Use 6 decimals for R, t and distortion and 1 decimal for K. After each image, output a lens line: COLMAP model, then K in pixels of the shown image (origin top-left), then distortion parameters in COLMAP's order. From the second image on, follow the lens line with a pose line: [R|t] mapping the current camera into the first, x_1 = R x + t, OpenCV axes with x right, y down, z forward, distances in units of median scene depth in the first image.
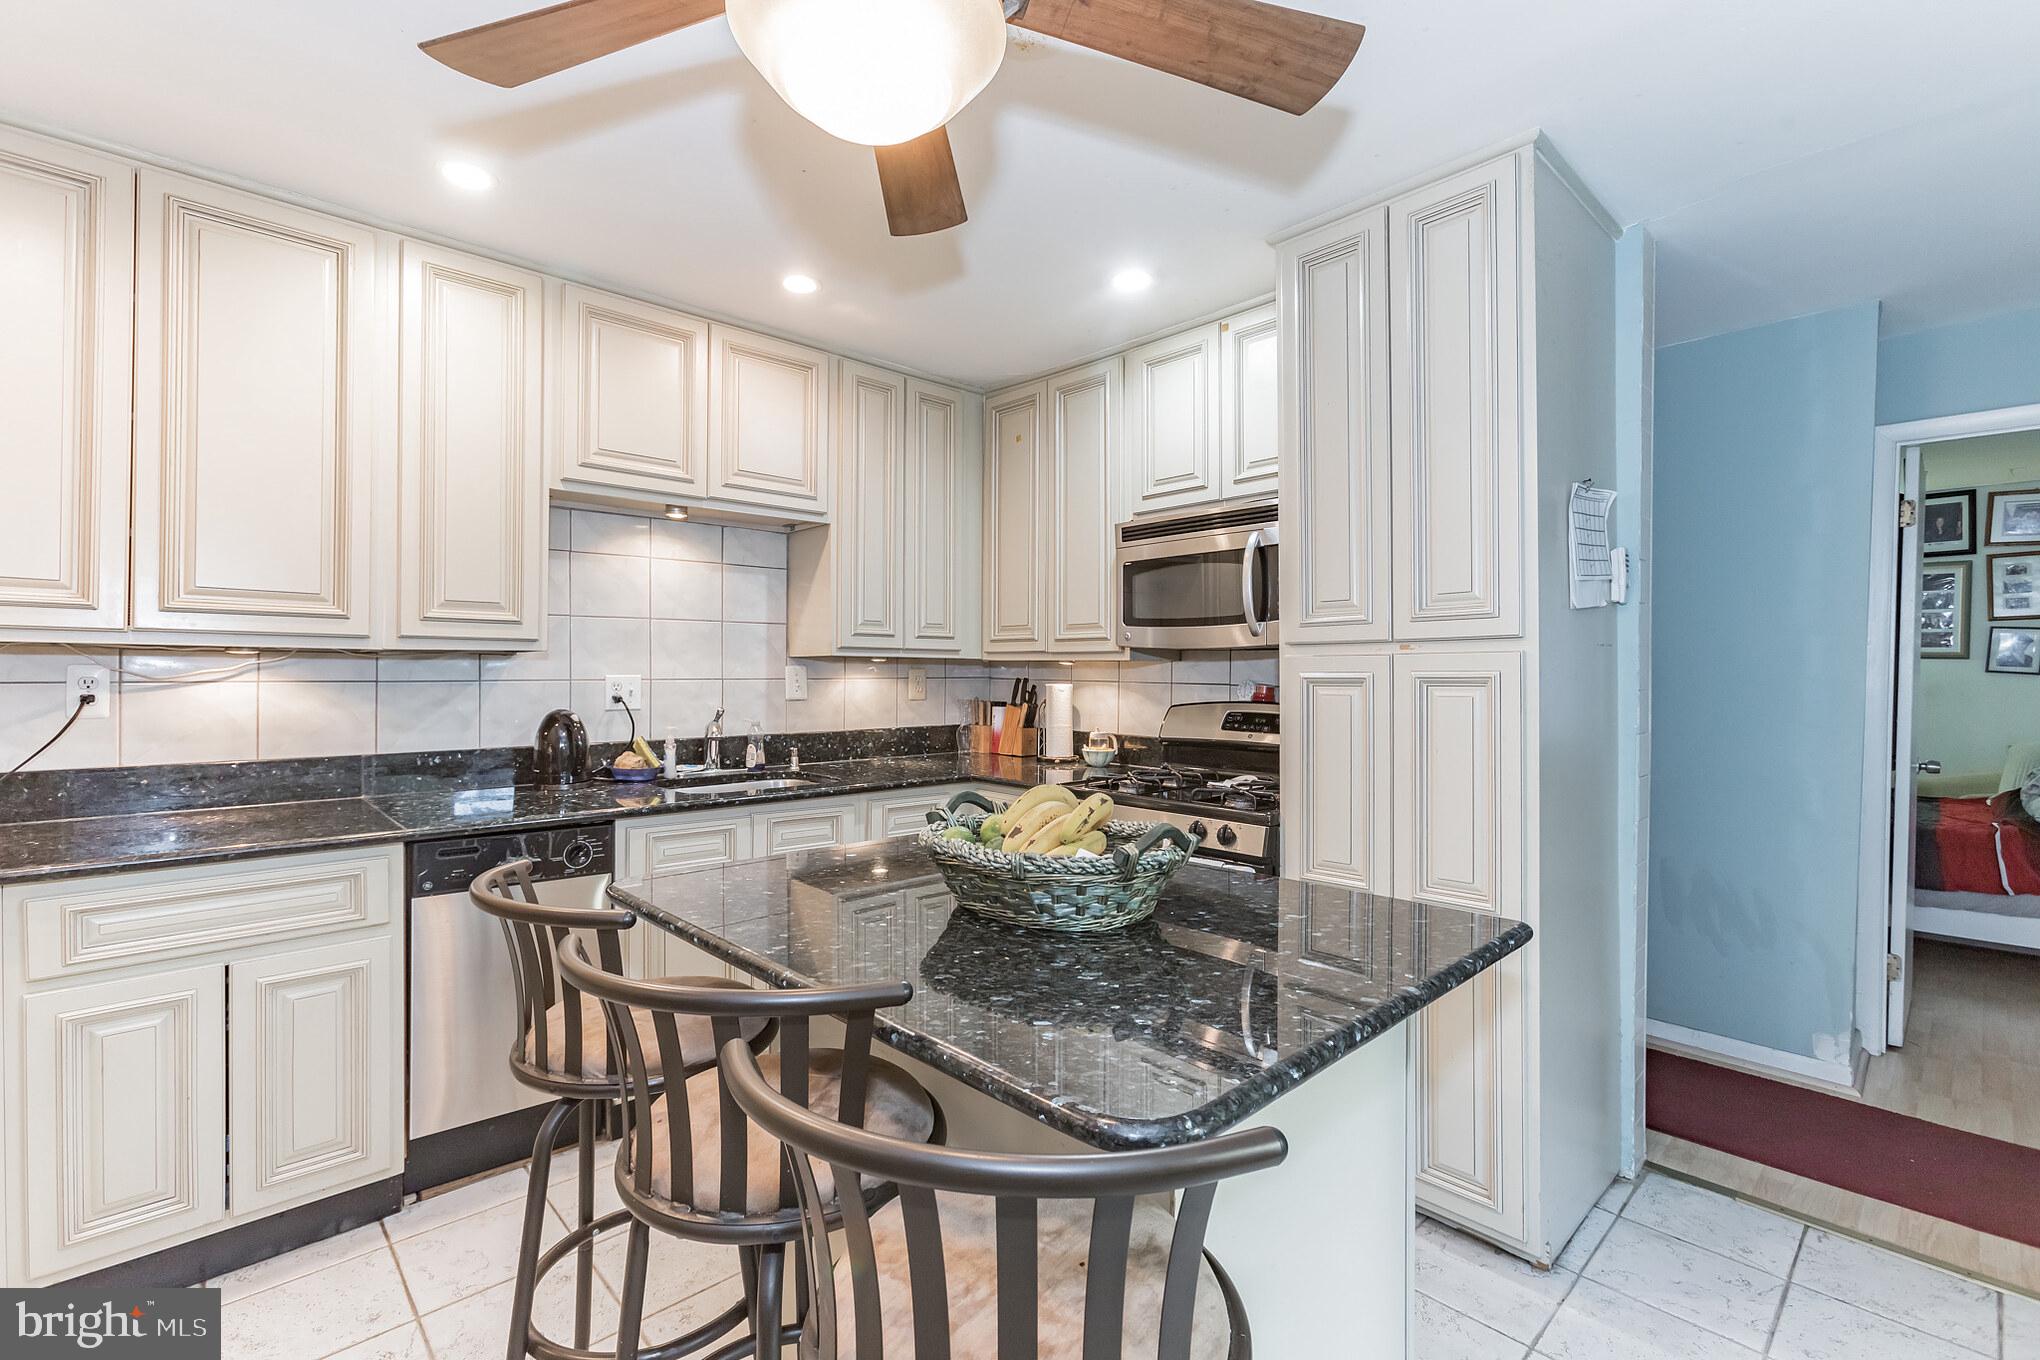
lens RADIAL K [[930.5, 0, 1014.3], [0, 930.5, 678.2], [0, 0, 1]] dist [-0.004543, 0.006535]
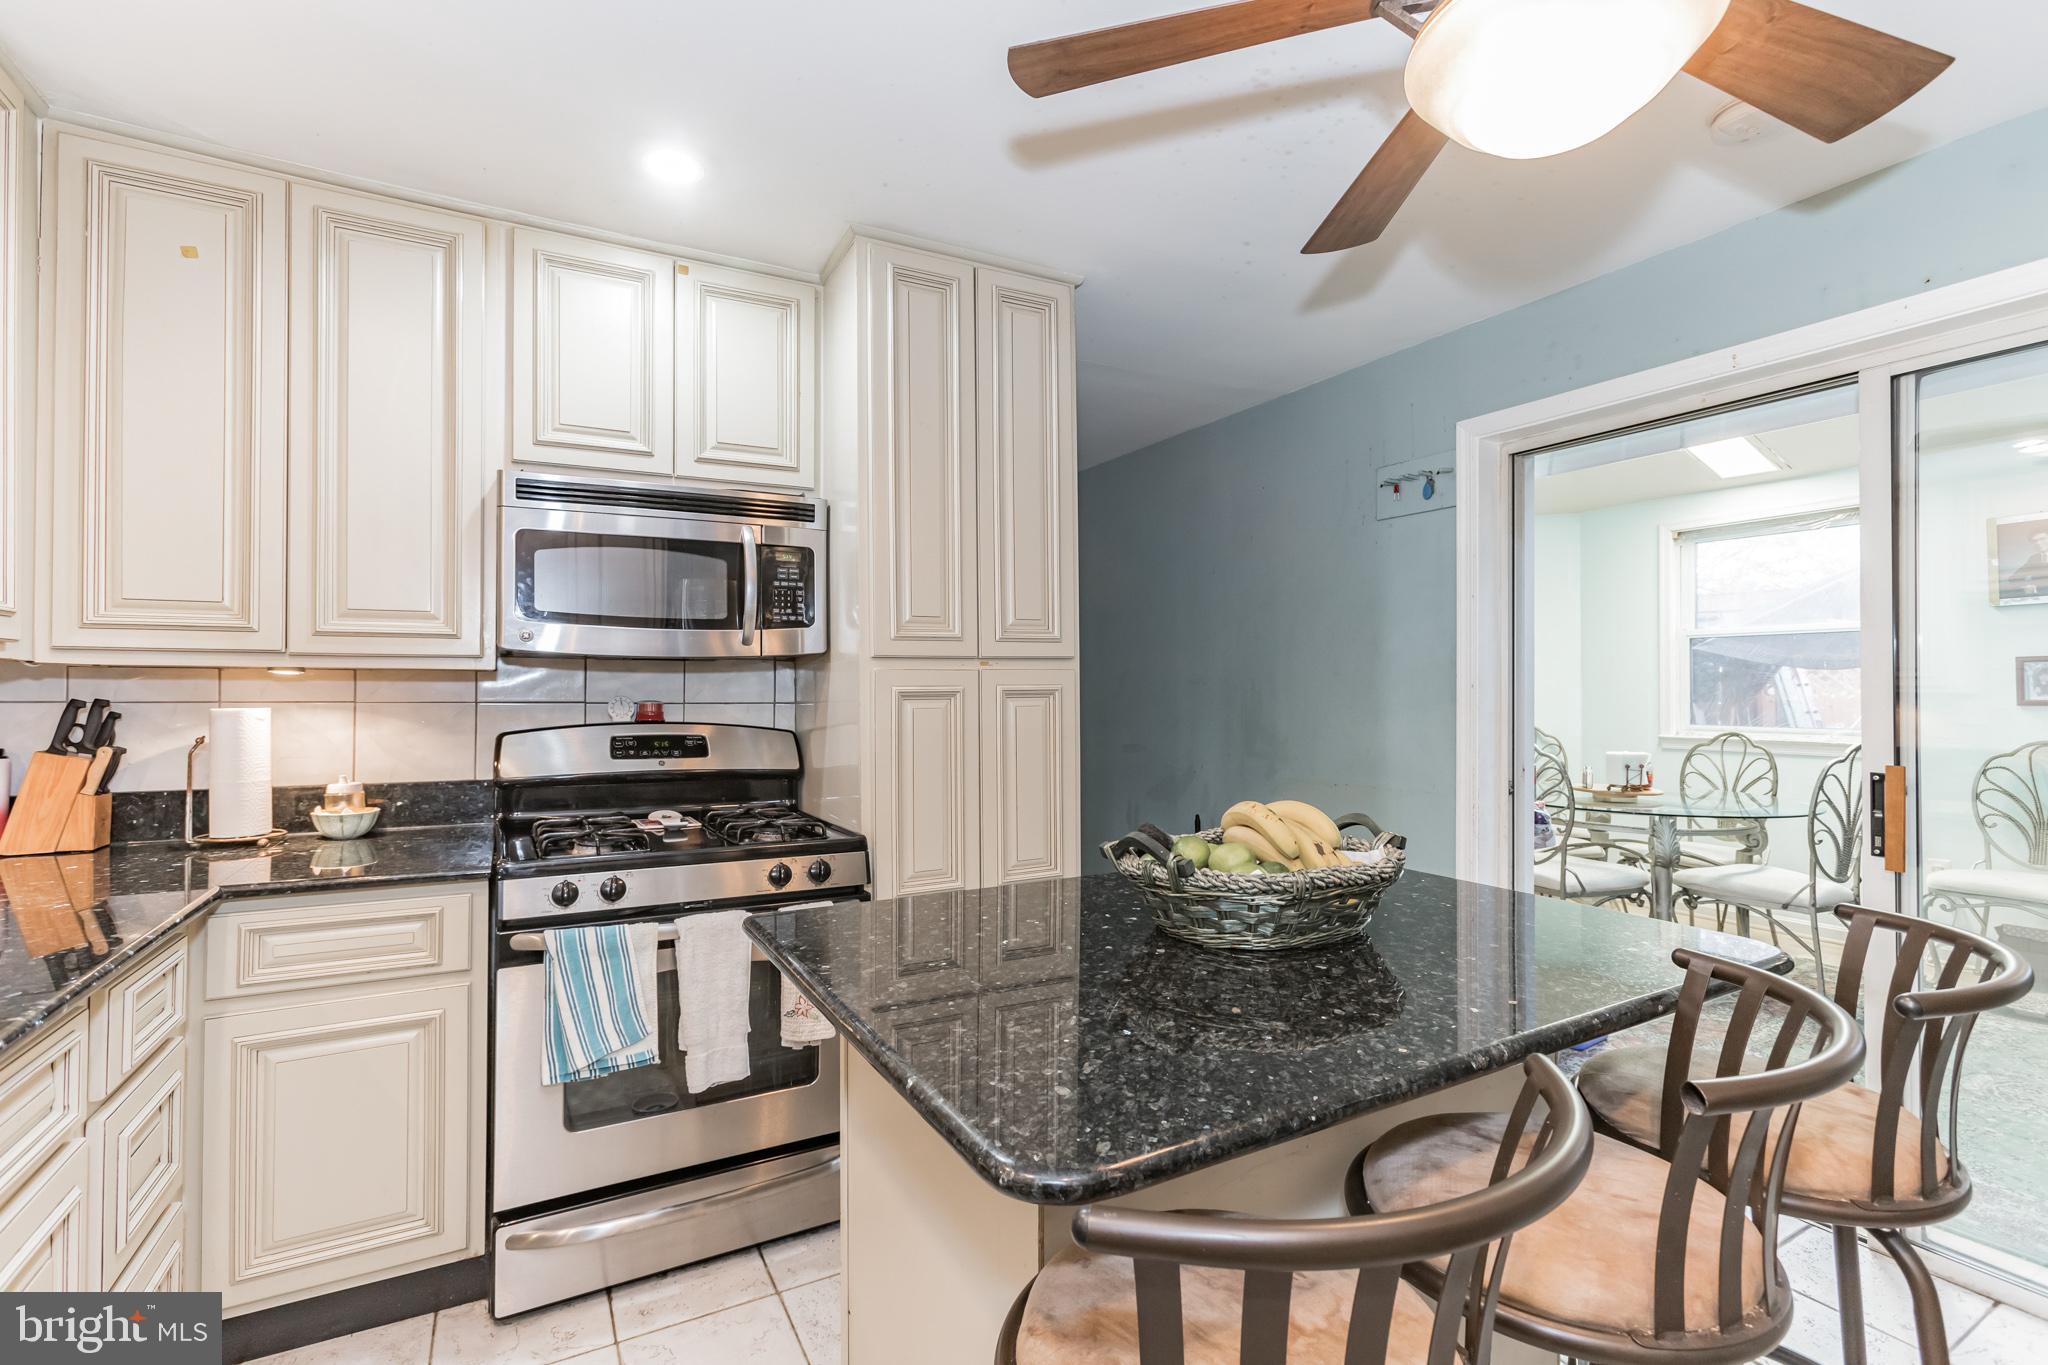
lens RADIAL K [[927.6, 0, 1016.8], [0, 927.6, 672.7], [0, 0, 1]] dist [-0.004591, 0.007894]
pose [[0.256730, 0.011459, 0.966415, -0.455044], [0.007045, 0.999881, -0.013727, -0.004729], [-0.966457, 0.010333, 0.256619, 0.468525]]
